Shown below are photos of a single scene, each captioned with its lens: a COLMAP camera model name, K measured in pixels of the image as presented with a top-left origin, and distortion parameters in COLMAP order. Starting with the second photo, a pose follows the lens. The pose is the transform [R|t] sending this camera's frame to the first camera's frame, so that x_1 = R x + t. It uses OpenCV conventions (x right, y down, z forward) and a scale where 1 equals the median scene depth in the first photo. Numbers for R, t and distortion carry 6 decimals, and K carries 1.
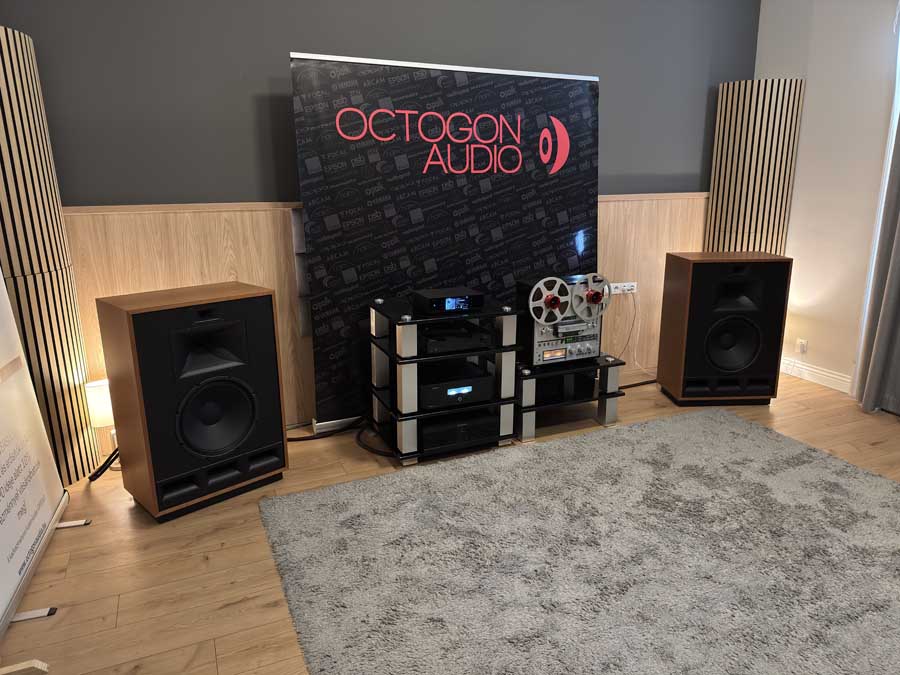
lens RADIAL K [[631.3, 0, 450.0], [0, 631.3, 337.5], [0, 0, 1]] dist [0.208130, -0.000046]
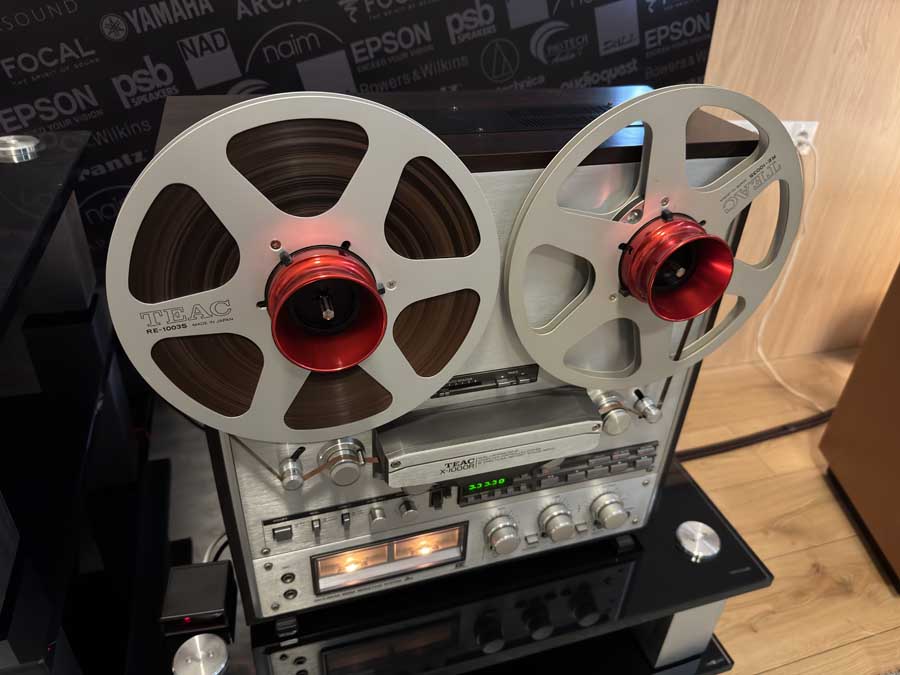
lens RADIAL K [[644.8, 0, 450.0], [0, 644.8, 337.5], [0, 0, 1]] dist [0.002954, 0.001752]
pose [[0.992039, 0.105045, -0.069452, 0.189541], [-0.079762, 0.950928, 0.298955, -0.087350], [0.097448, -0.291035, 0.951737, 0.861296]]
